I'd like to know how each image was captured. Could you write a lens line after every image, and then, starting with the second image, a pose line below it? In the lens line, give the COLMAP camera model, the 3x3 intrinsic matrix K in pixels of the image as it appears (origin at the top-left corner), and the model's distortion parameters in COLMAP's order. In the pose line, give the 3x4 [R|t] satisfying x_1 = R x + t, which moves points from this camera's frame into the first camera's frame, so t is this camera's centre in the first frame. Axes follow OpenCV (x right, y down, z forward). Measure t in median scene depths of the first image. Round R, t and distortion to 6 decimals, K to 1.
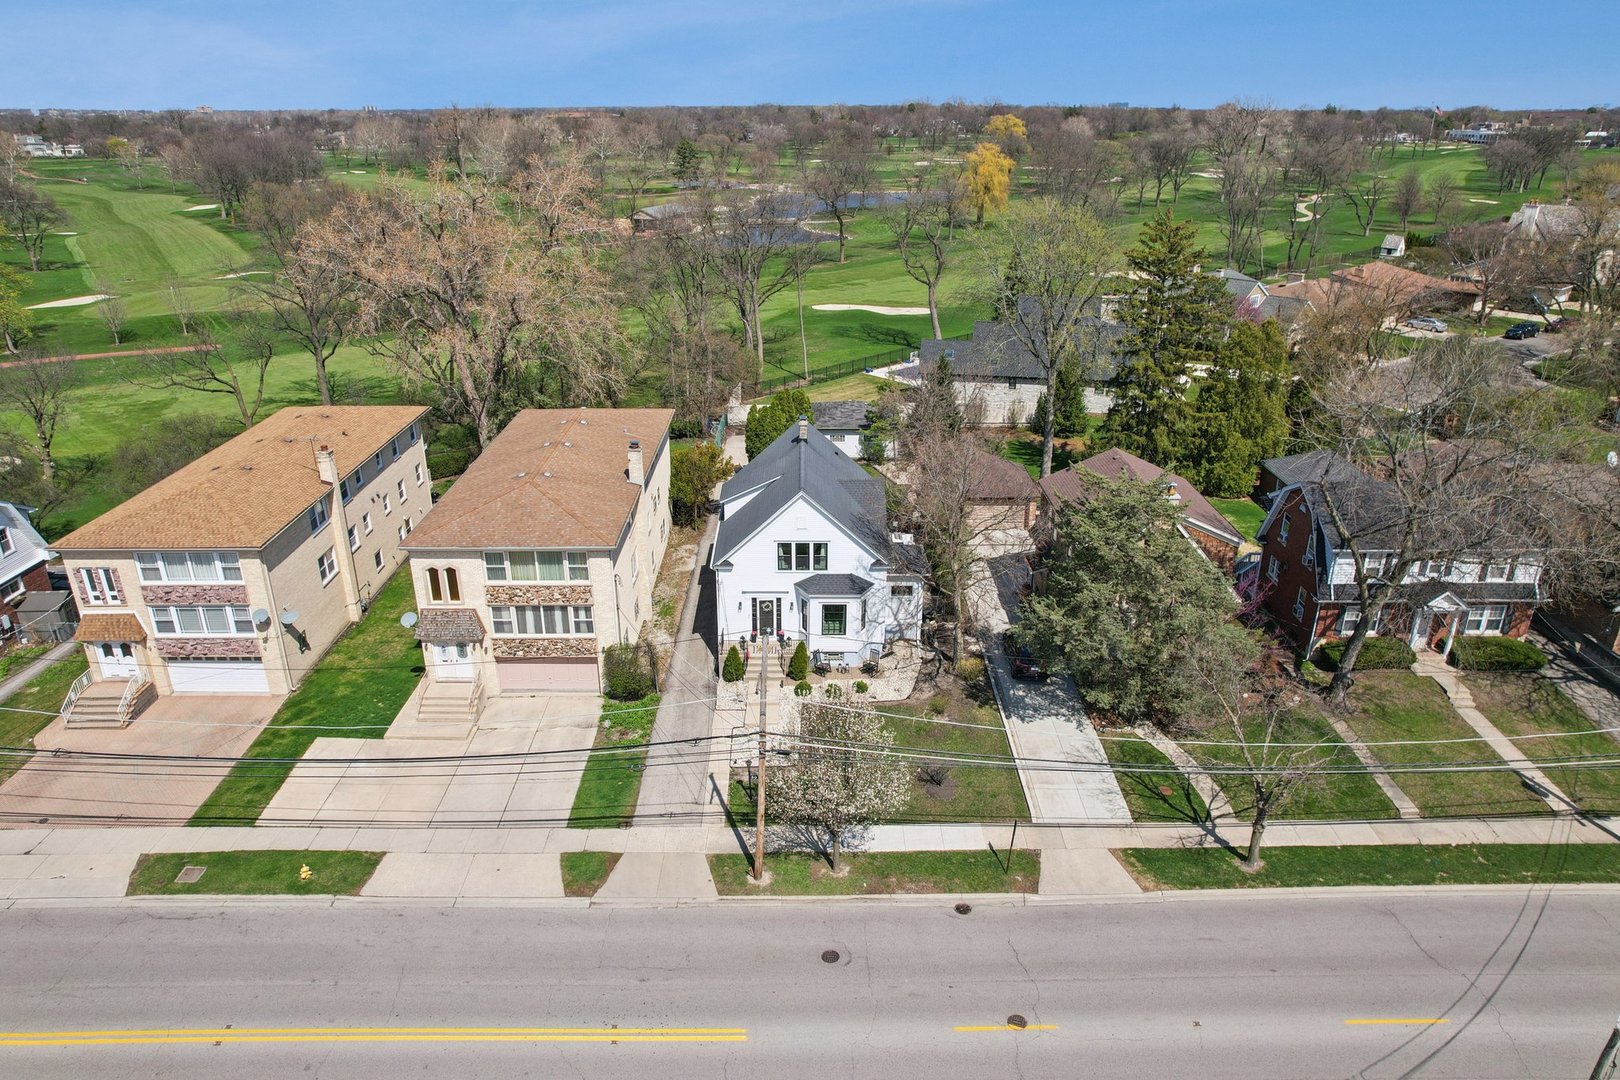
lens RADIAL K [[1054.1, 0, 816.8], [0, 1054.1, 537.7], [0, 0, 1]] dist [-0.084057, 0.074811]
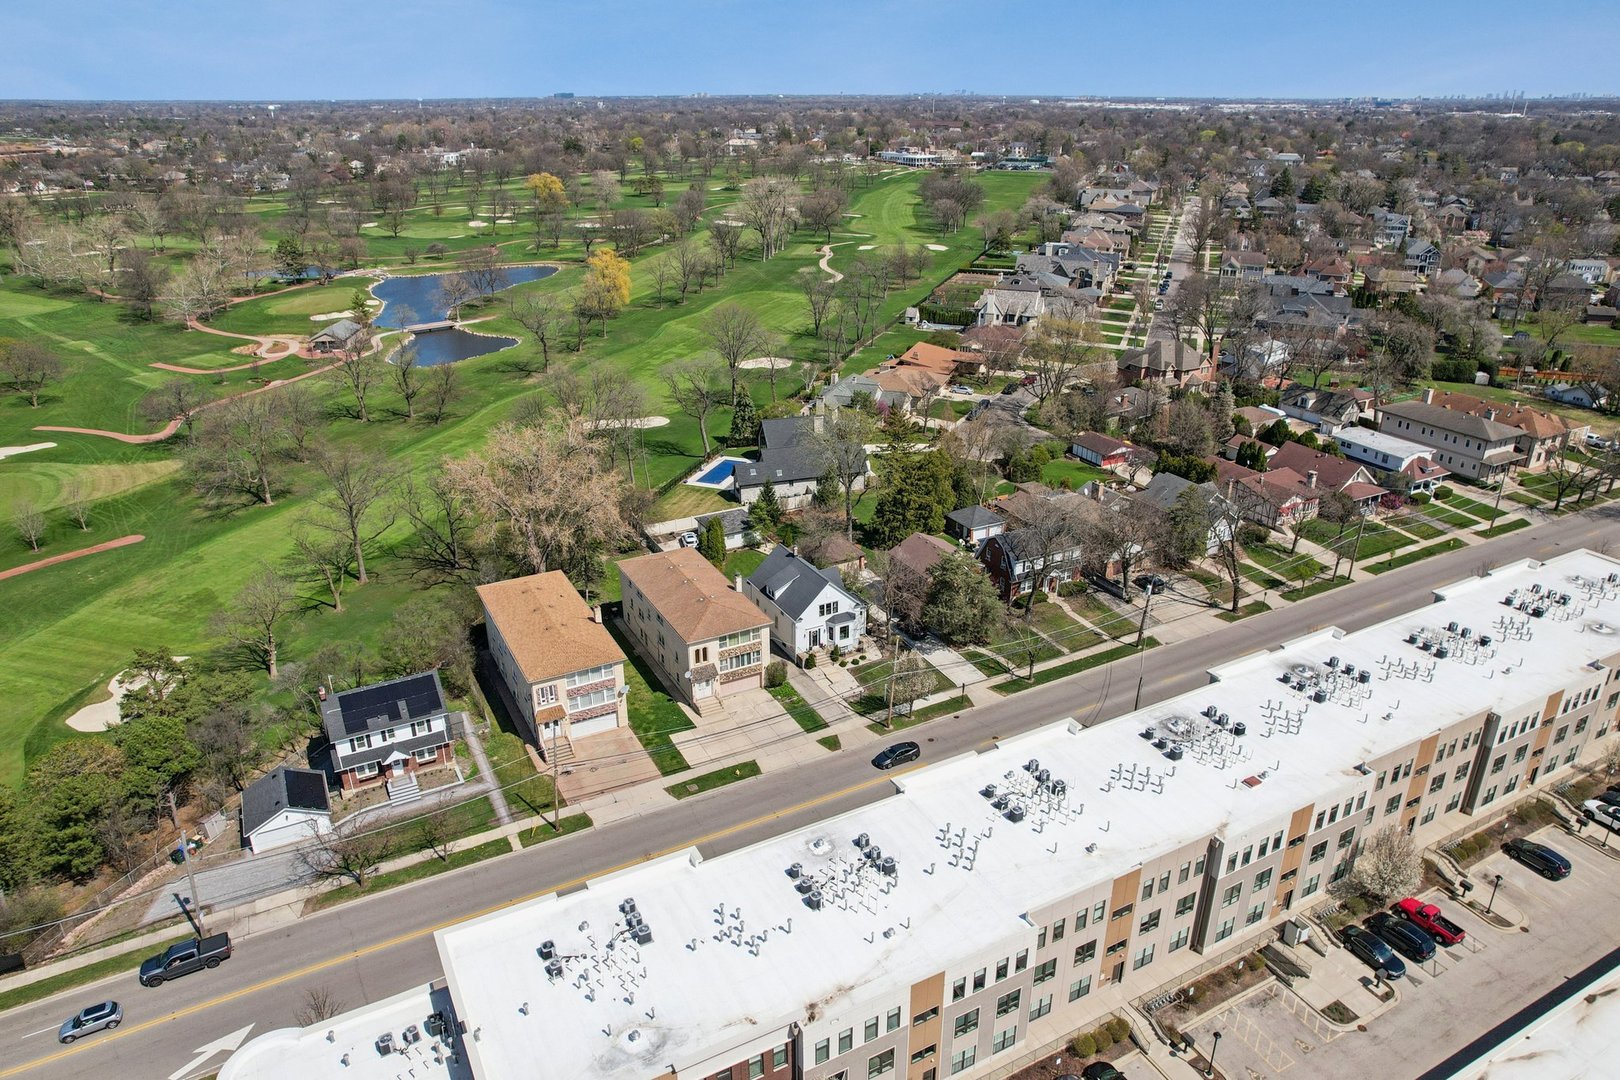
lens RADIAL K [[1054.1, 0, 816.8], [0, 1054.1, 537.7], [0, 0, 1]] dist [-0.084057, 0.074811]
pose [[0.884121, -0.184311, 0.429371, -1.039323], [0.179663, 0.982366, 0.051743, -0.270267], [-0.431336, 0.031395, 0.901645, -1.126514]]
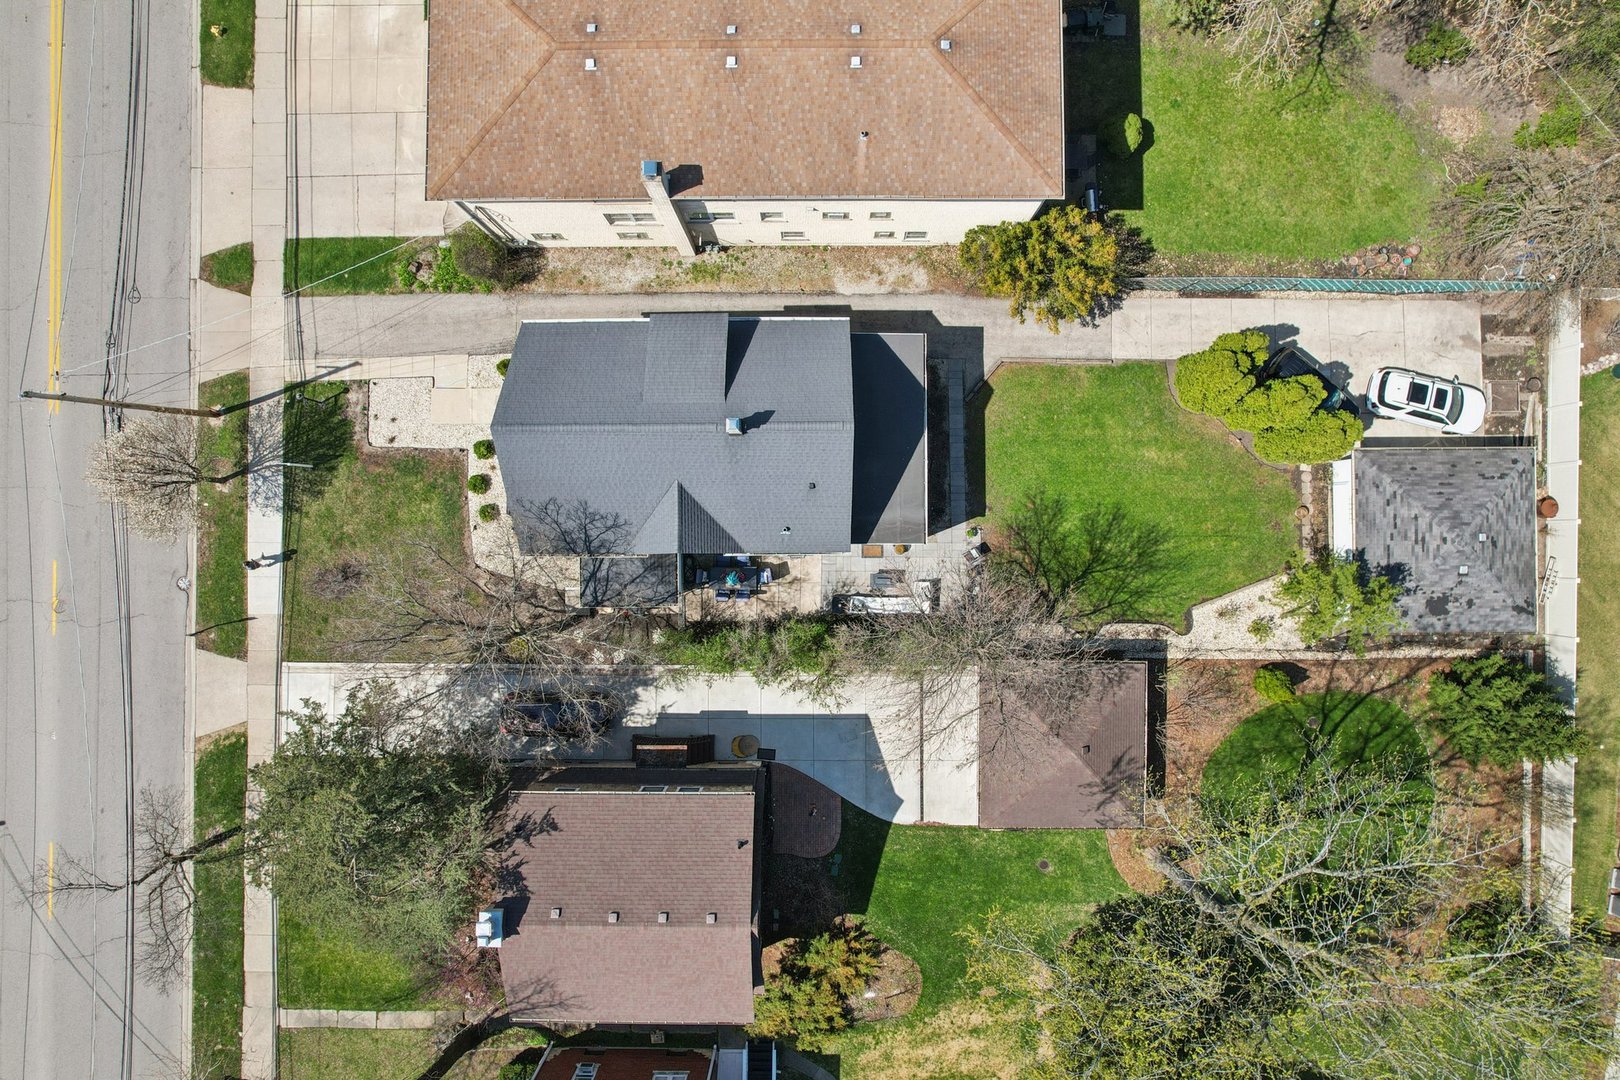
lens RADIAL K [[1054.1, 0, 816.8], [0, 1054.1, 537.7], [0, 0, 1]] dist [-0.084057, 0.074811]
pose [[-0.012081, 0.999888, -0.008785, 0.066882], [-0.375079, 0.003612, 0.926986, -0.796733], [0.926914, 0.014494, 0.374993, 0.940517]]
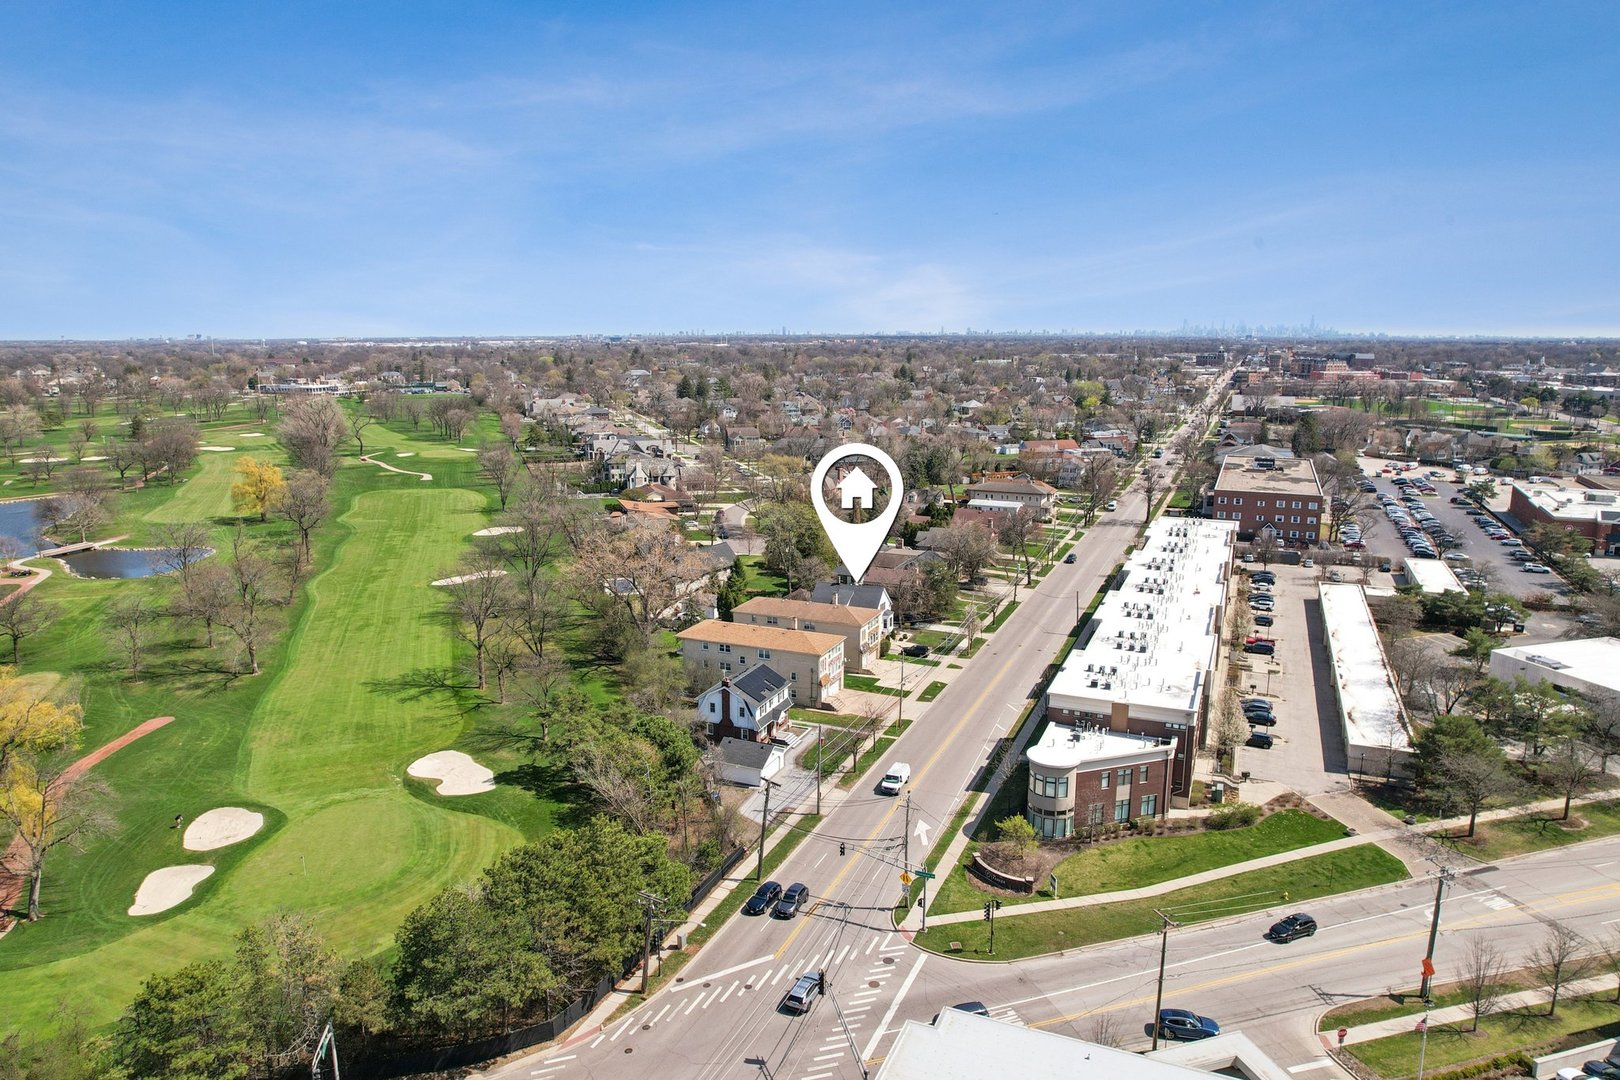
lens RADIAL K [[1054.1, 0, 816.8], [0, 1054.1, 537.7], [0, 0, 1]] dist [-0.084057, 0.074811]
pose [[0.398582, -0.176123, 0.900063, -3.317255], [0.354189, 0.934810, 0.026074, -0.377223], [-0.845980, 0.308399, 0.434980, -0.426482]]
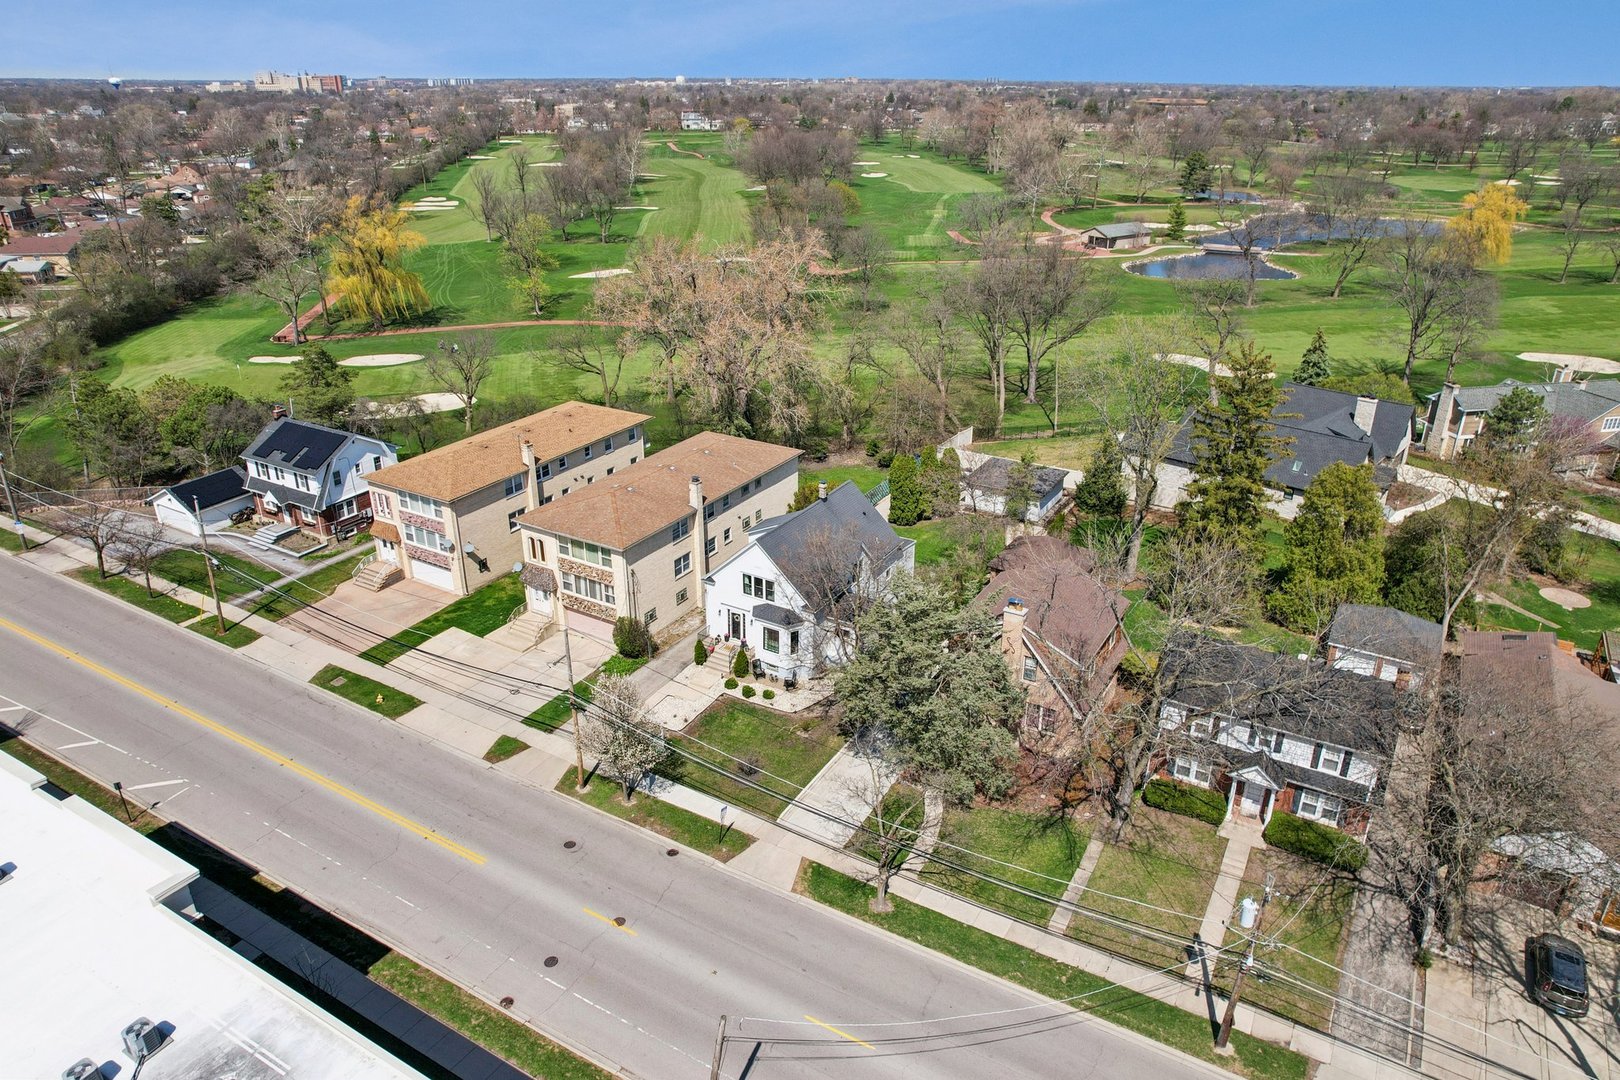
lens RADIAL K [[1054.1, 0, 816.8], [0, 1054.1, 537.7], [0, 0, 1]] dist [-0.084057, 0.074811]
pose [[0.857924, 0.212016, -0.467990, 0.677541], [-0.201439, 0.976760, 0.073226, -0.160375], [0.472639, 0.031450, 0.880695, -0.137660]]
